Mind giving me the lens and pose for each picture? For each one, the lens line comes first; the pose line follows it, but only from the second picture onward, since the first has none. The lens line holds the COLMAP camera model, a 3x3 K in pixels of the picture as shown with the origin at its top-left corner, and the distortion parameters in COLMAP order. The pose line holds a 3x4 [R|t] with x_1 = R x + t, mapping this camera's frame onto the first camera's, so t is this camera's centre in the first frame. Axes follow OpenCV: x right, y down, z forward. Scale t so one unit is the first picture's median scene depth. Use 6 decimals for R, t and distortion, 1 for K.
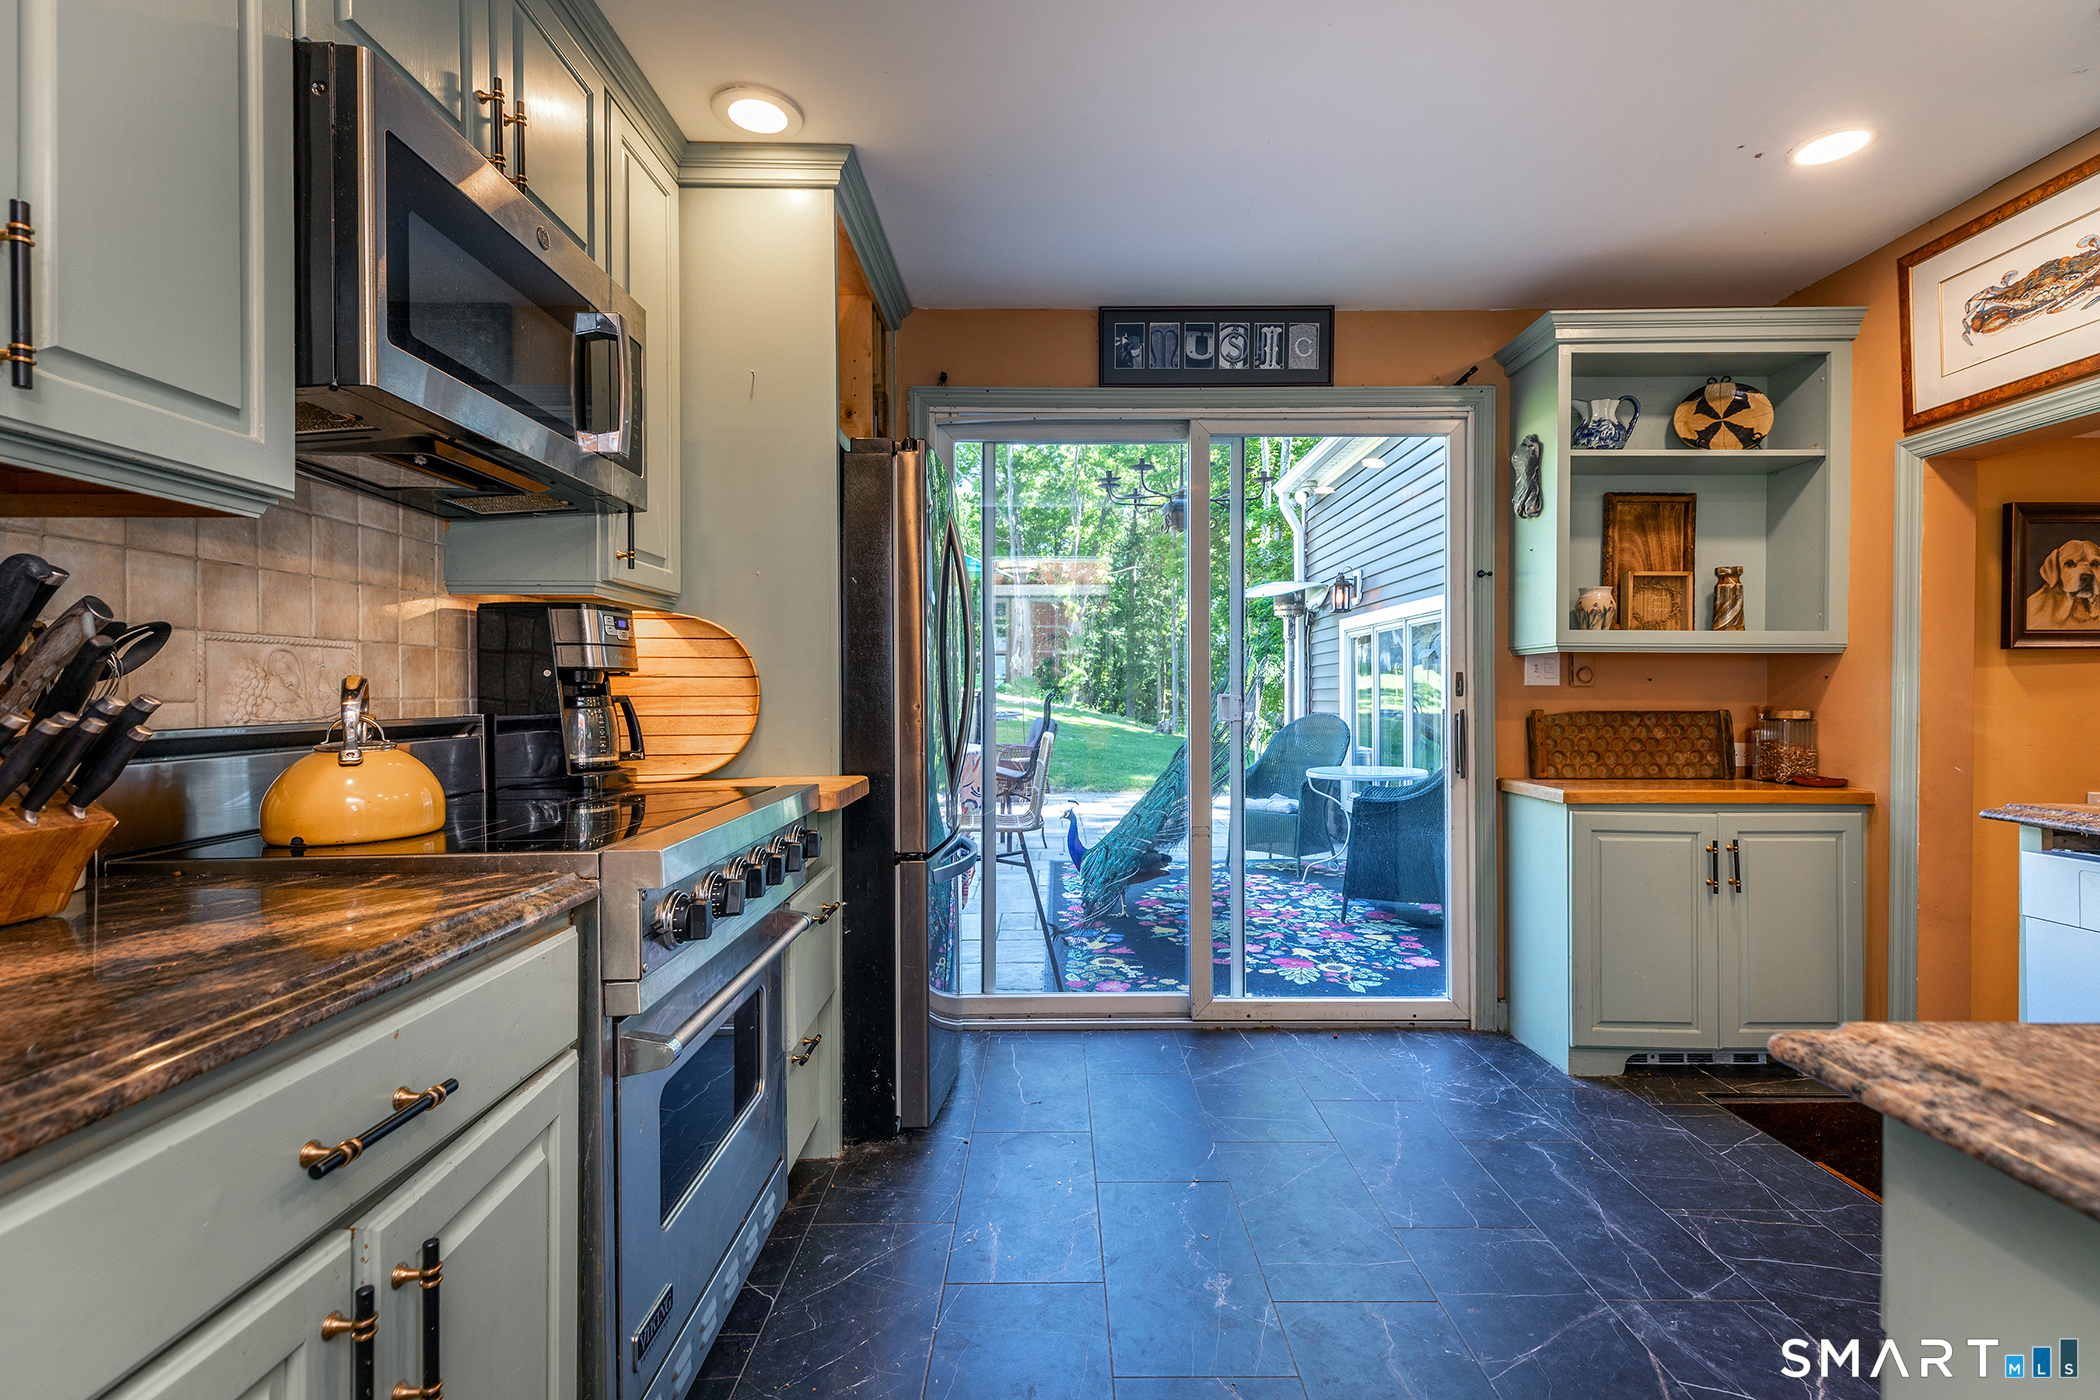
lens RADIAL K [[979.8, 0, 1051.9], [0, 979.8, 698.3], [0, 0, 1]] dist [0.005162, -0.001410]
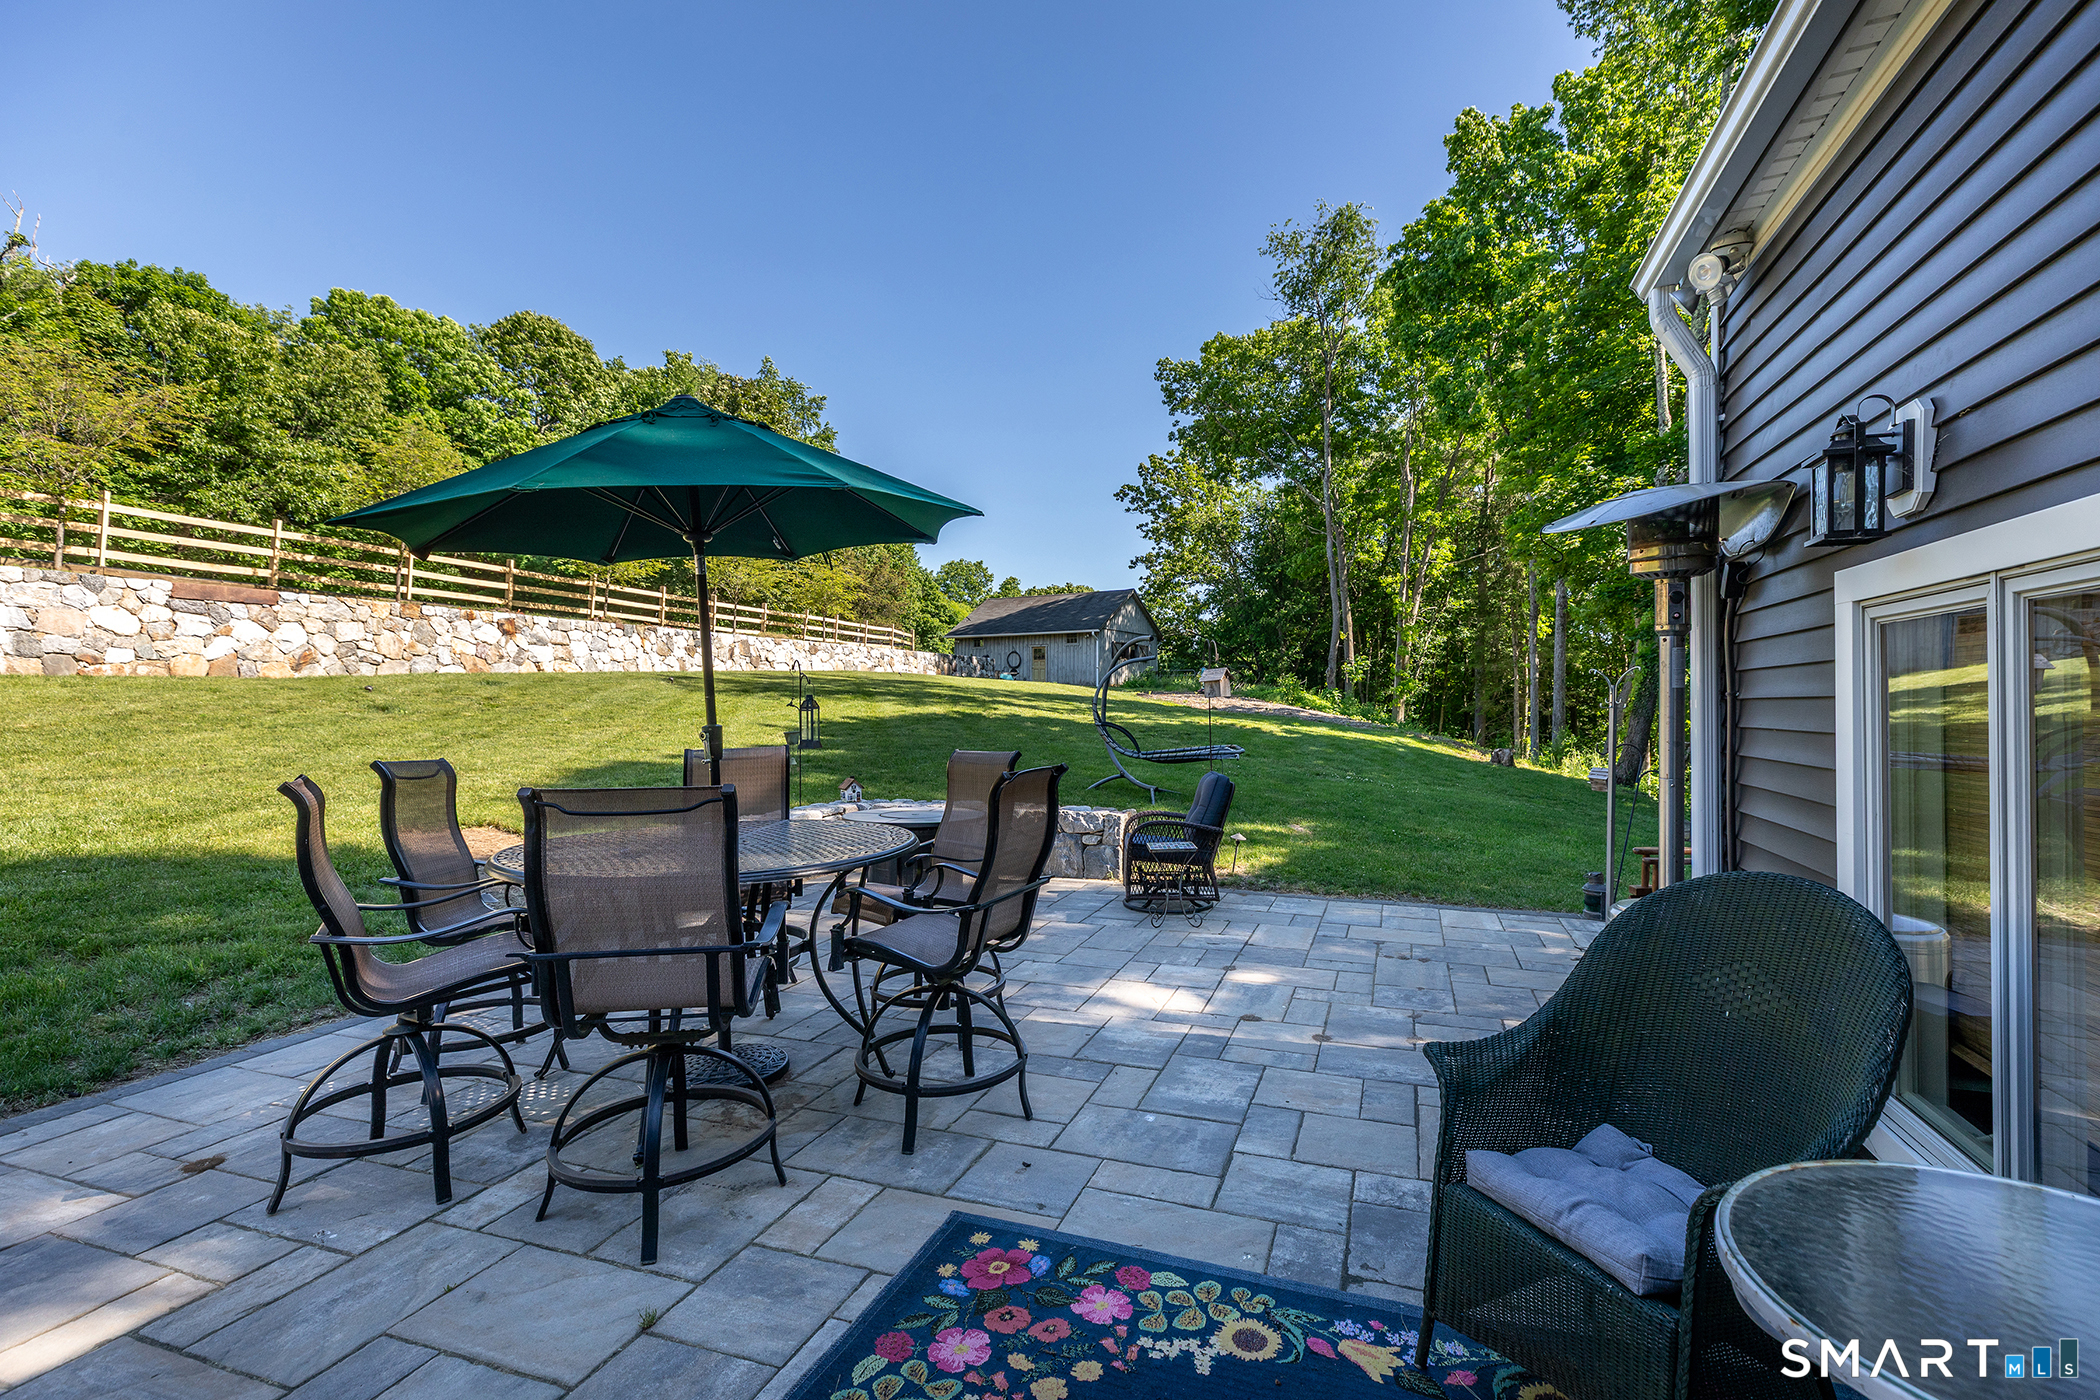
lens RADIAL K [[979.8, 0, 1044.7], [0, 979.8, 712.3], [0, 0, 1]] dist [0.005162, -0.001410]
pose [[0.935488, -0.001291, -0.353356, 0.152790], [0.004632, 0.999952, 0.008609, -0.034873], [0.353328, -0.009690, 0.935449, 0.566007]]
